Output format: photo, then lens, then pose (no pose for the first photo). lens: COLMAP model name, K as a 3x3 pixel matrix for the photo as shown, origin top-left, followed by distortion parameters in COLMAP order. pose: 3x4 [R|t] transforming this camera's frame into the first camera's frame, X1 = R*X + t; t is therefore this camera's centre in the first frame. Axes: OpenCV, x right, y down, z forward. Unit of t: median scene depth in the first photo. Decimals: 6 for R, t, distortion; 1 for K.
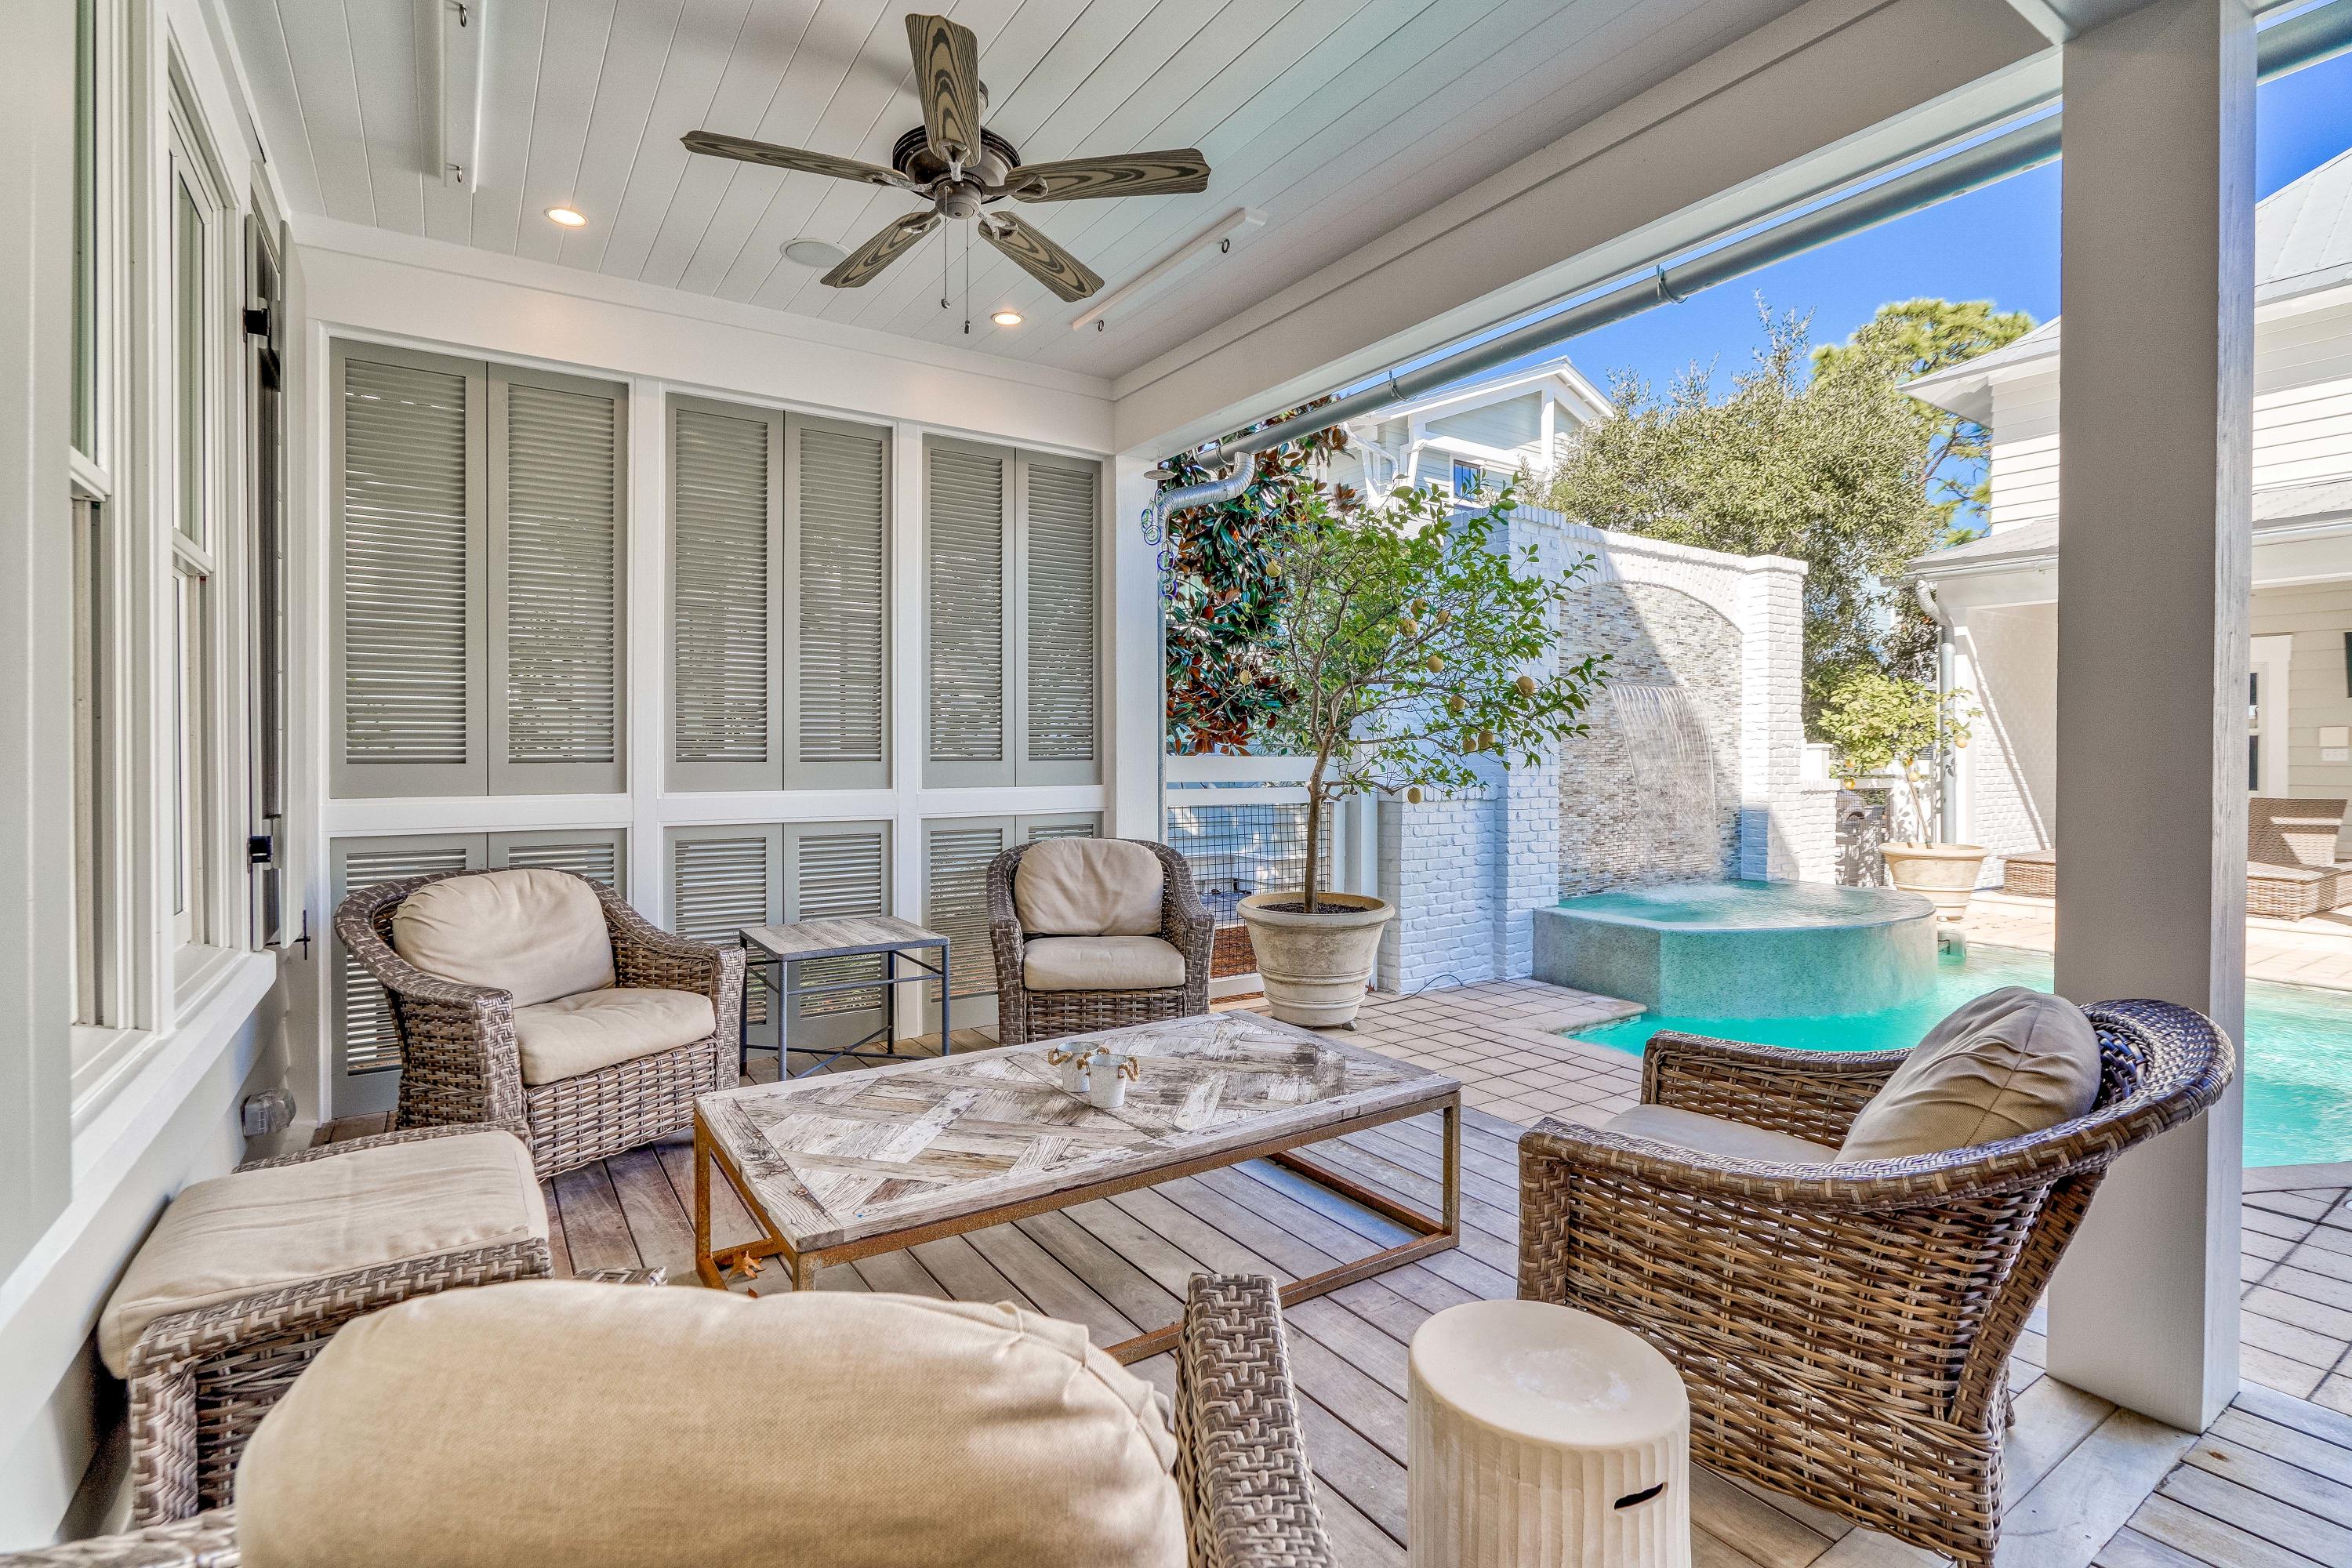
lens RADIAL K [[1095.5, 0, 1198.8], [0, 1095.5, 748.7], [0, 0, 1]] dist [-0.014365, 0.004686]
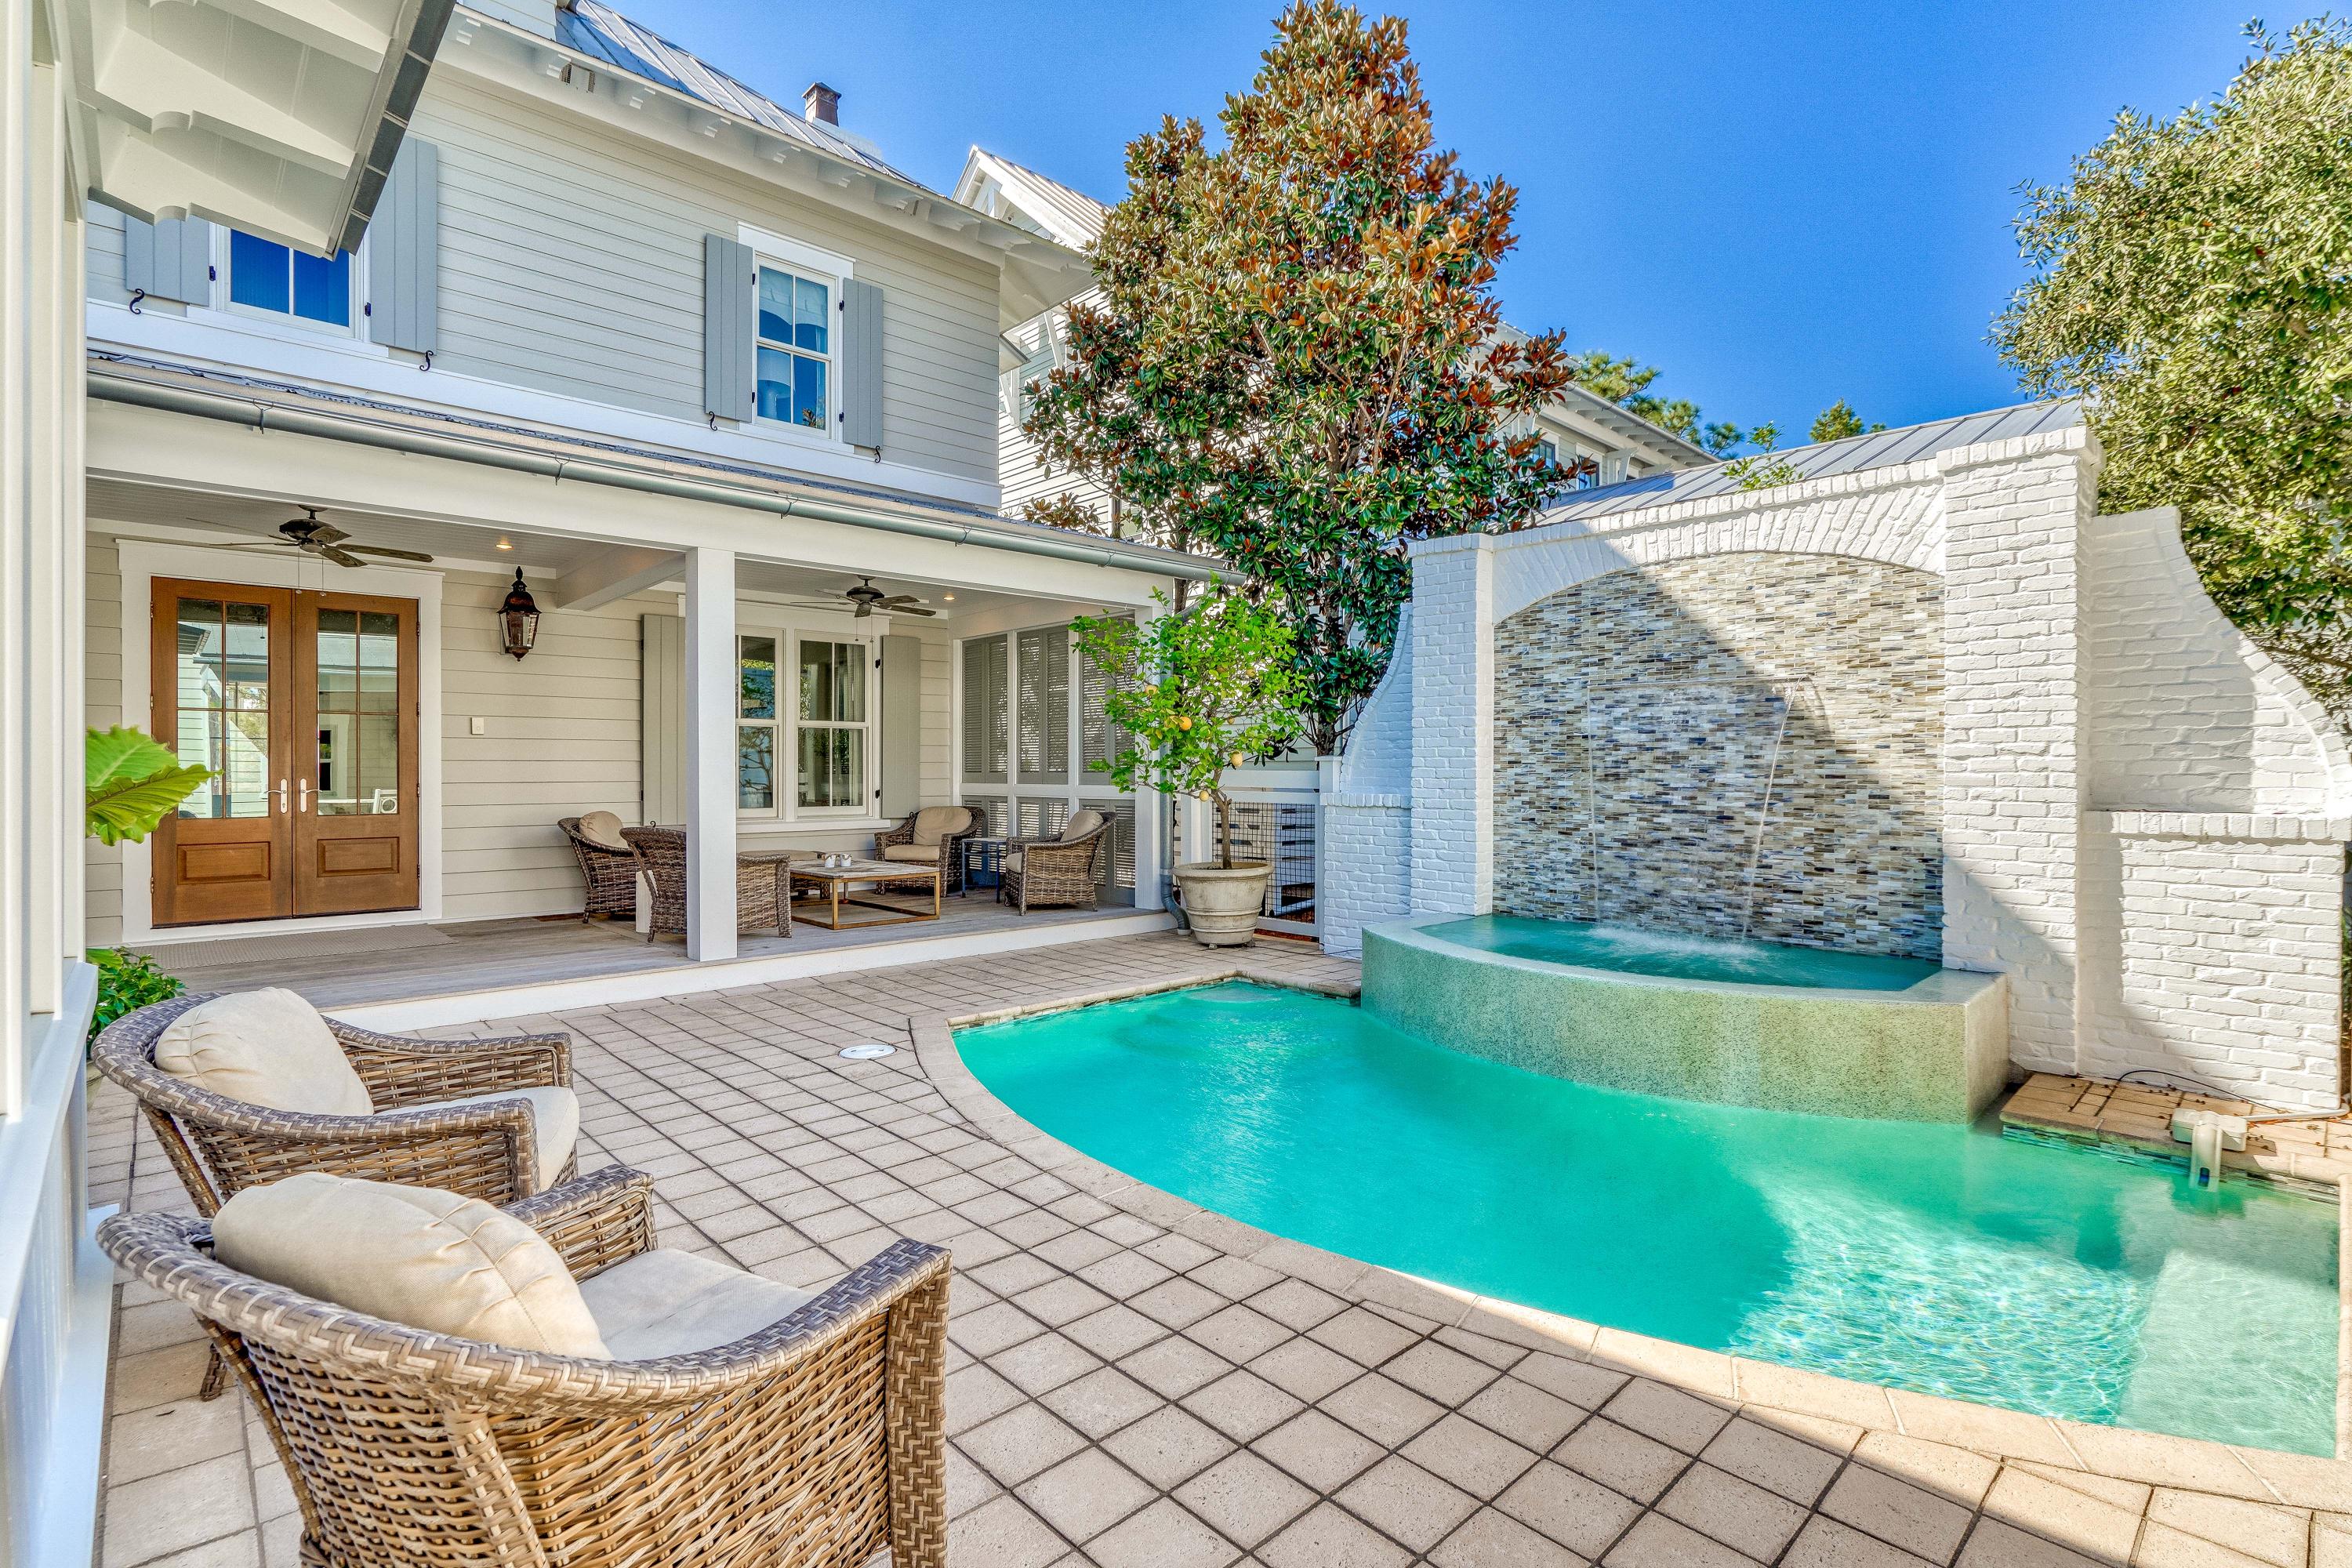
lens RADIAL K [[1095.5, 0, 1184.7], [0, 1095.5, 771.4], [0, 0, 1]] dist [-0.014365, 0.004686]
pose [[0.161007, -0.003054, -0.986949, 1.075720], [0.001228, 0.999995, -0.002894, 0.009207], [0.986953, -0.000746, 0.161010, 0.468018]]
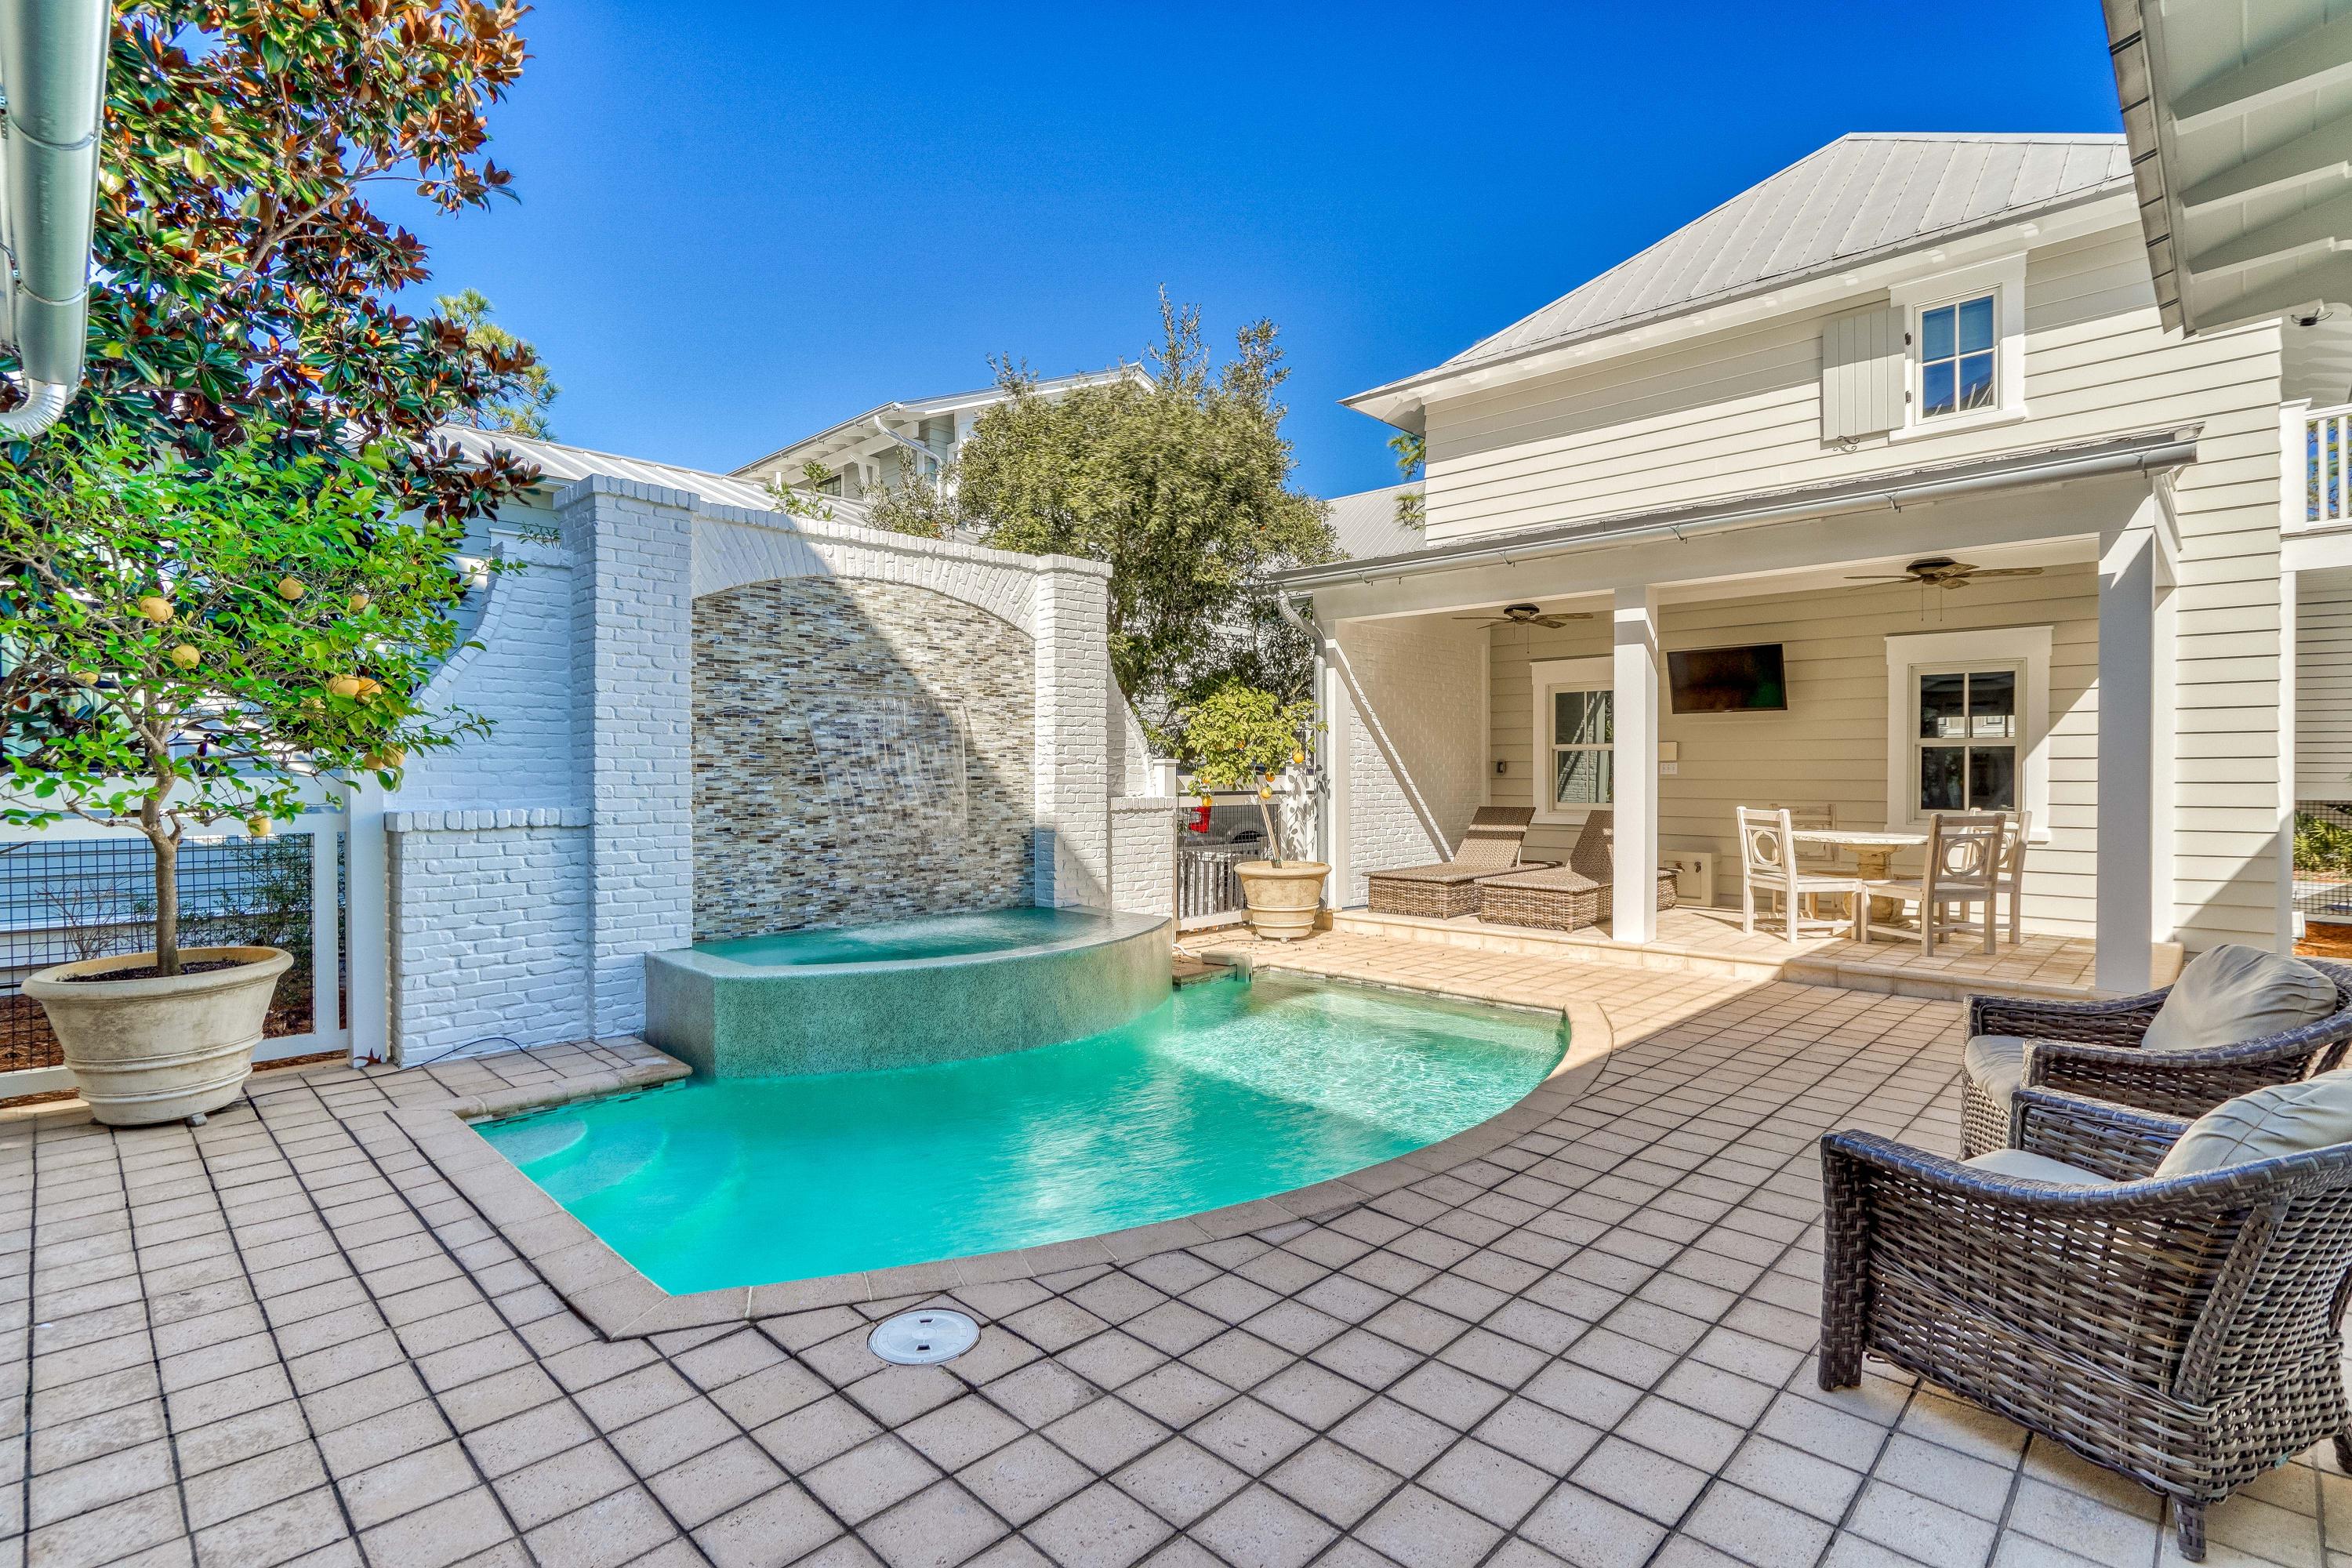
lens RADIAL K [[1095.5, 0, 1165.6], [0, 1095.5, 780.3], [0, 0, 1]] dist [-0.014365, 0.004686]
pose [[0.982481, -0.008813, 0.186156, 0.443226], [0.007039, 0.999923, 0.010186, 0.004663], [-0.186232, -0.008698, 0.982467, 0.072340]]
